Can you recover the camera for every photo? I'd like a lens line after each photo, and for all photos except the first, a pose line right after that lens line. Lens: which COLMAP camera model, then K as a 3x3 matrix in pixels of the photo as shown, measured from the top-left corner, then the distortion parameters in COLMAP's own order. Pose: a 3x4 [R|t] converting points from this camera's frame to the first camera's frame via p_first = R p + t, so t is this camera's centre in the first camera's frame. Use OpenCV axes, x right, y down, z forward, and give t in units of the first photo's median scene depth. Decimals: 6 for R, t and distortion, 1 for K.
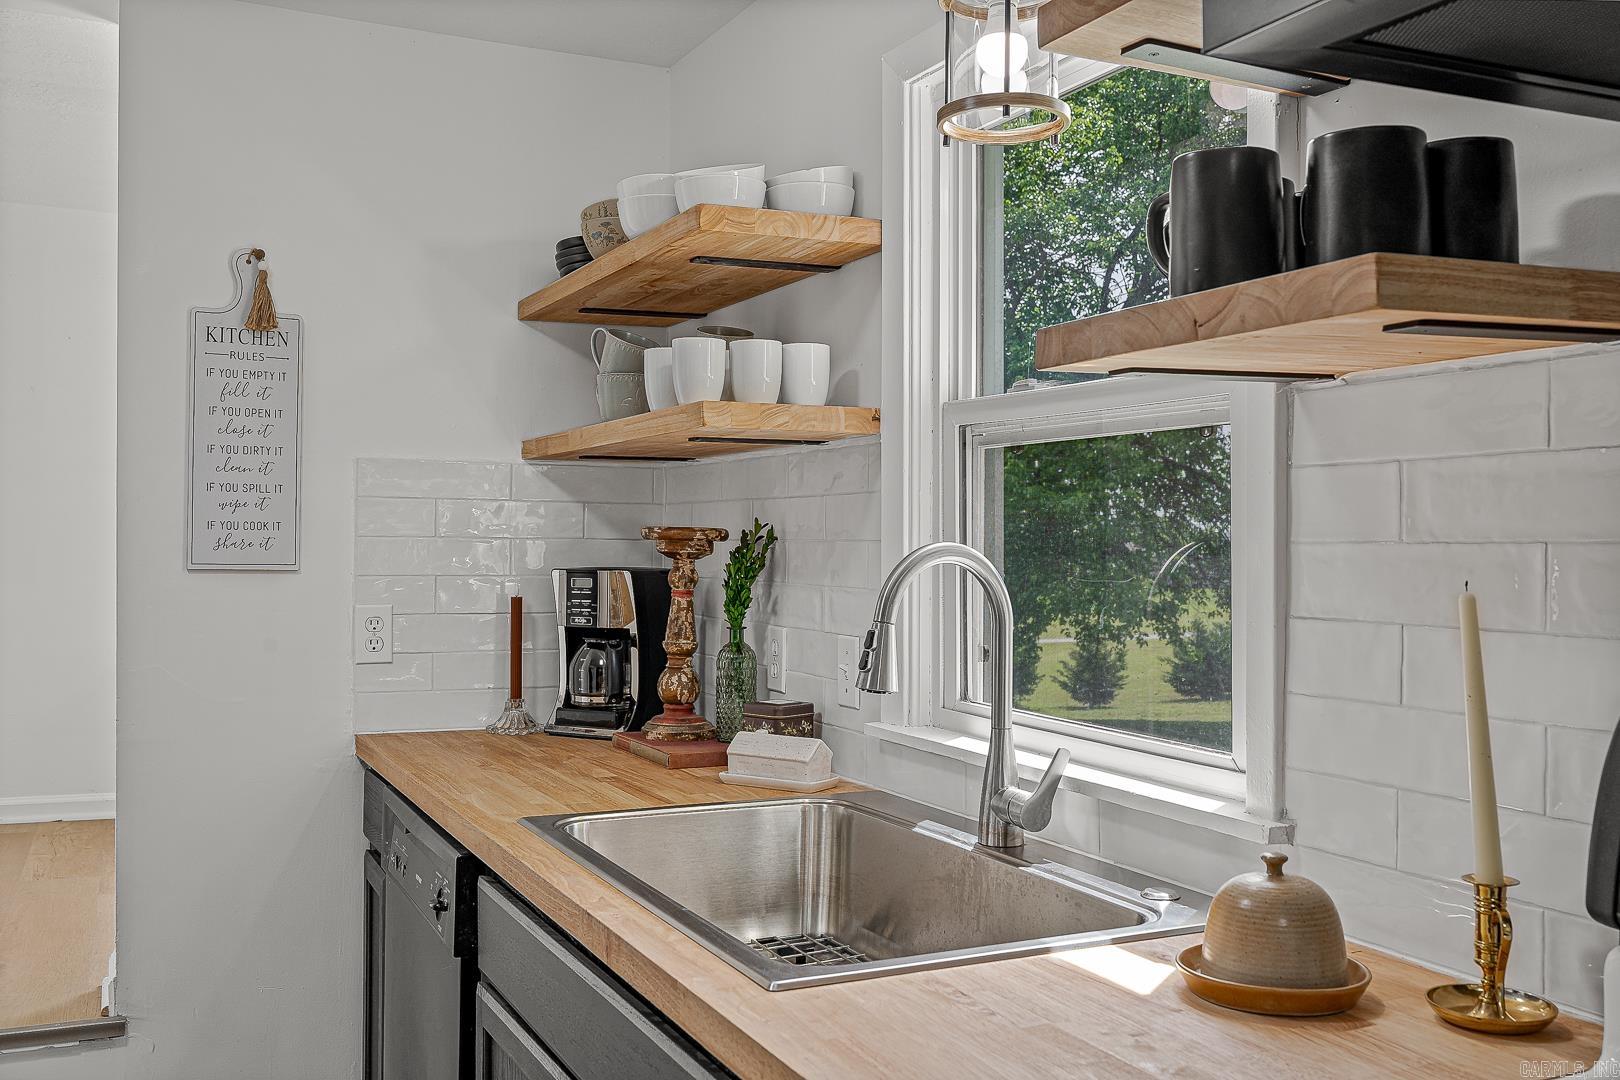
lens RADIAL K [[1516.5, 0, 821.6], [0, 1516.5, 545.4], [0, 0, 1]] dist [0.007879, 0.000000]
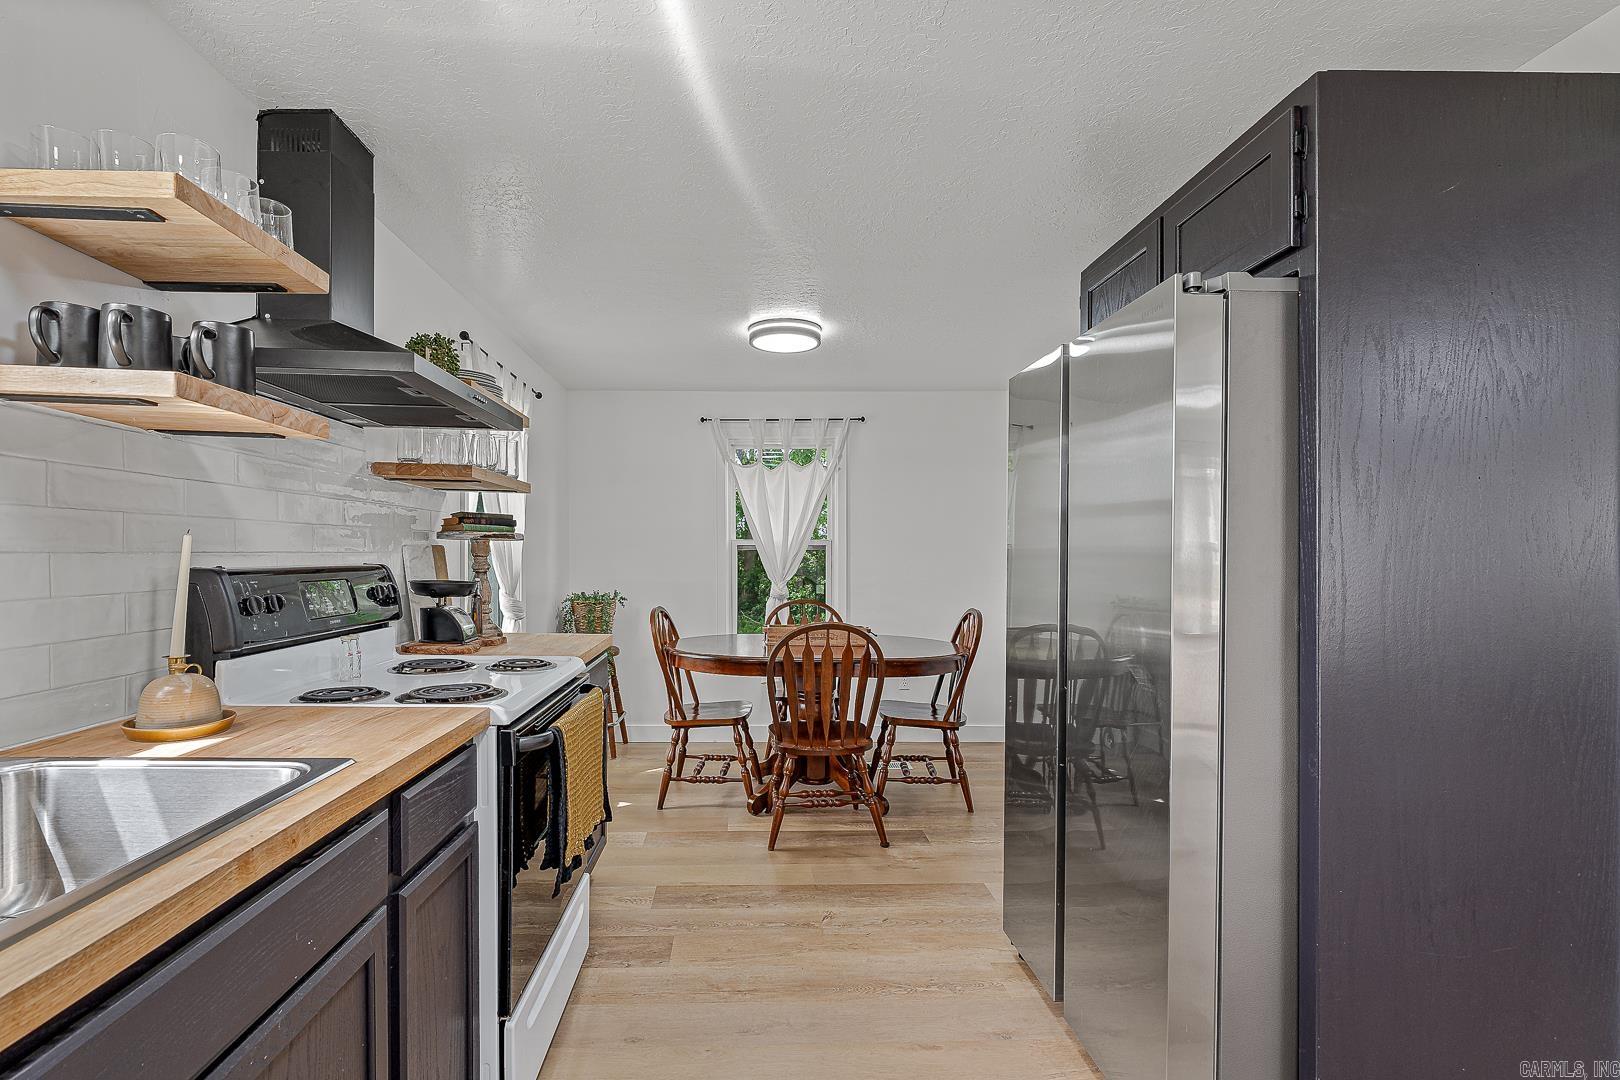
lens RADIAL K [[746.6, 0, 795.5], [0, 746.6, 549.0], [0, 0, 1]] dist [-0.004380, 0.002297]
pose [[-0.924811, -0.022180, 0.379779, -0.482518], [-0.023120, 0.999731, 0.002089, 0.015686], [-0.379723, -0.006849, -0.925075, 0.945051]]
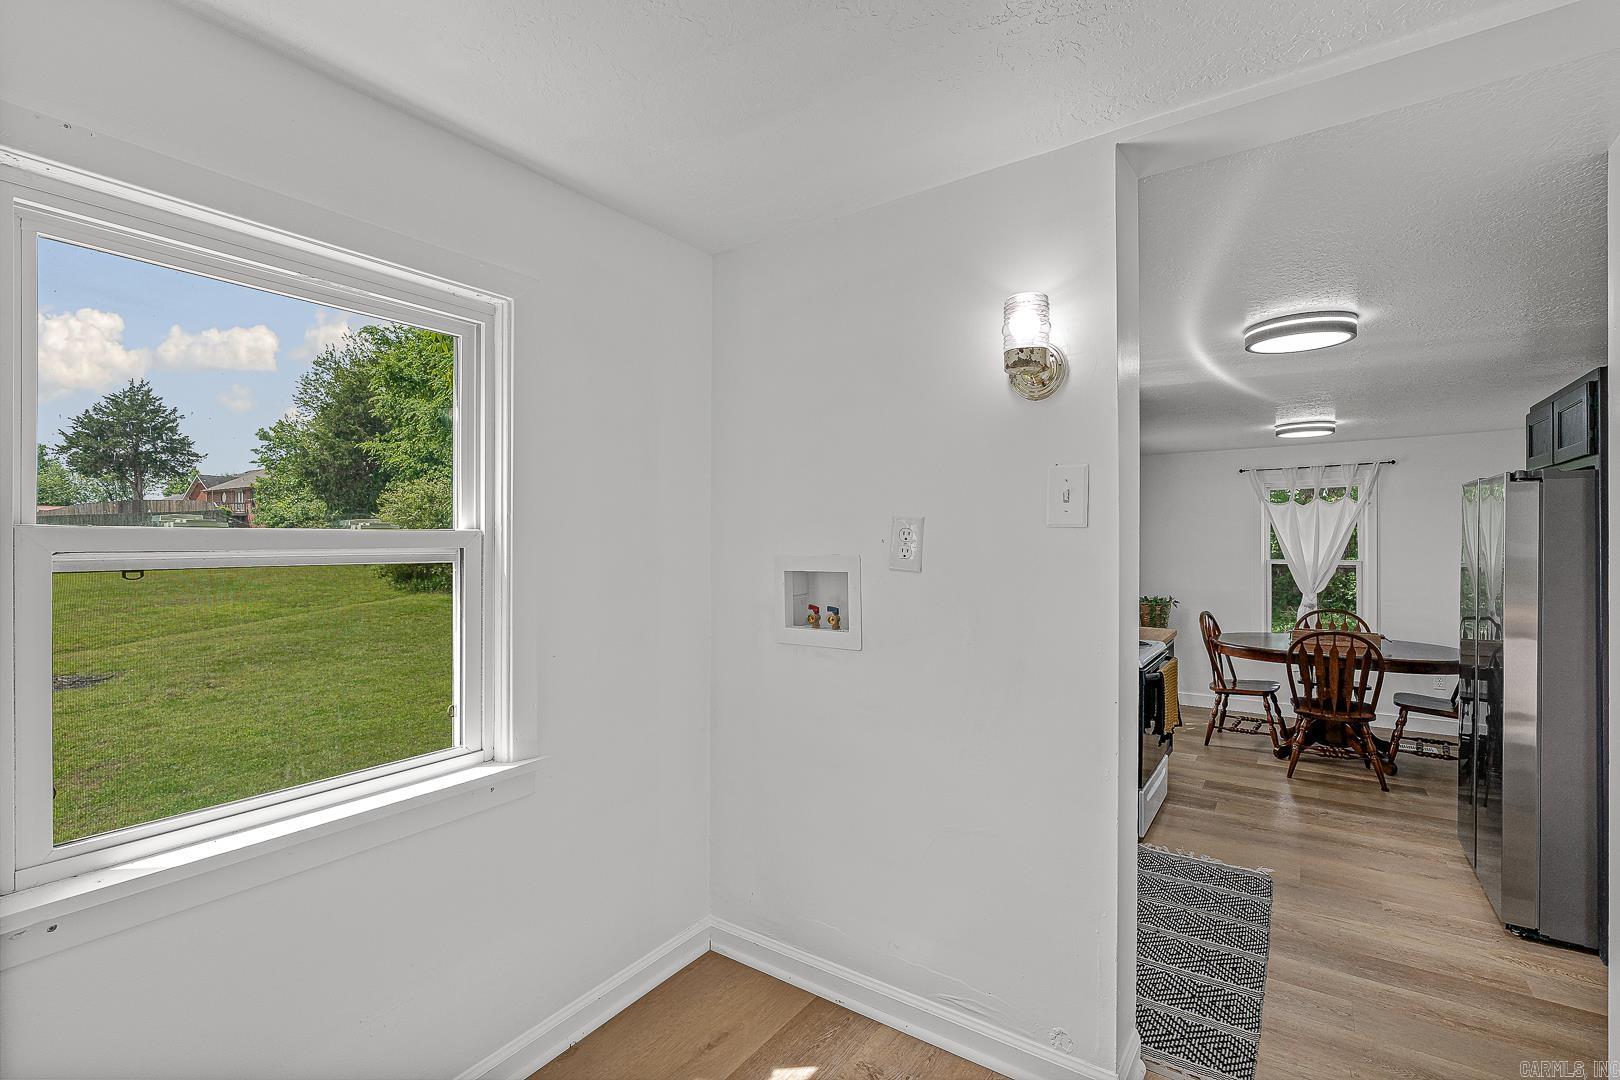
lens RADIAL K [[746.6, 0, 807.8], [0, 746.6, 559.7], [0, 0, 1]] dist [-0.004380, 0.002297]
pose [[-0.497961, -0.045161, 0.866023, -0.742399], [0.000731, 0.998621, 0.052496, -0.058782], [-0.867199, 0.026774, -0.497242, 1.378795]]
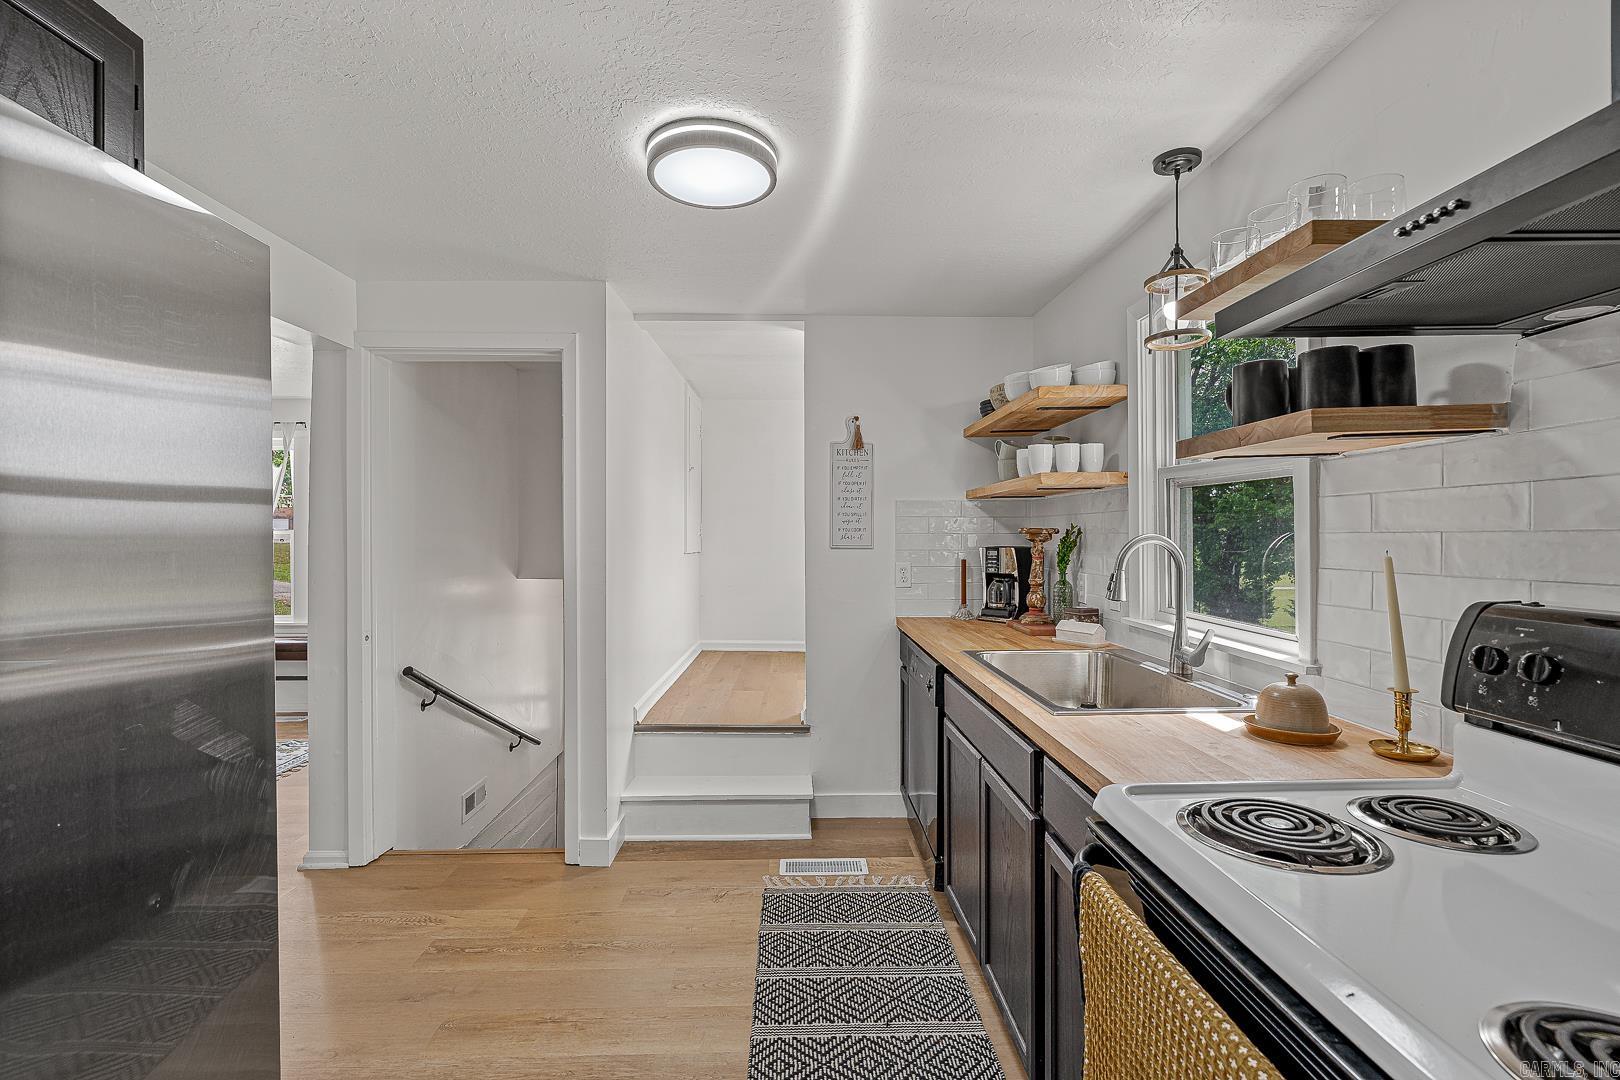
lens RADIAL K [[746.6, 0, 810.2], [0, 746.6, 538.8], [0, 0, 1]] dist [-0.004380, 0.002297]
pose [[0.914790, -0.007974, -0.403850, 0.055738], [0.009346, 0.999955, 0.001425, -0.001243], [0.403821, -0.005078, 0.914824, -0.161917]]
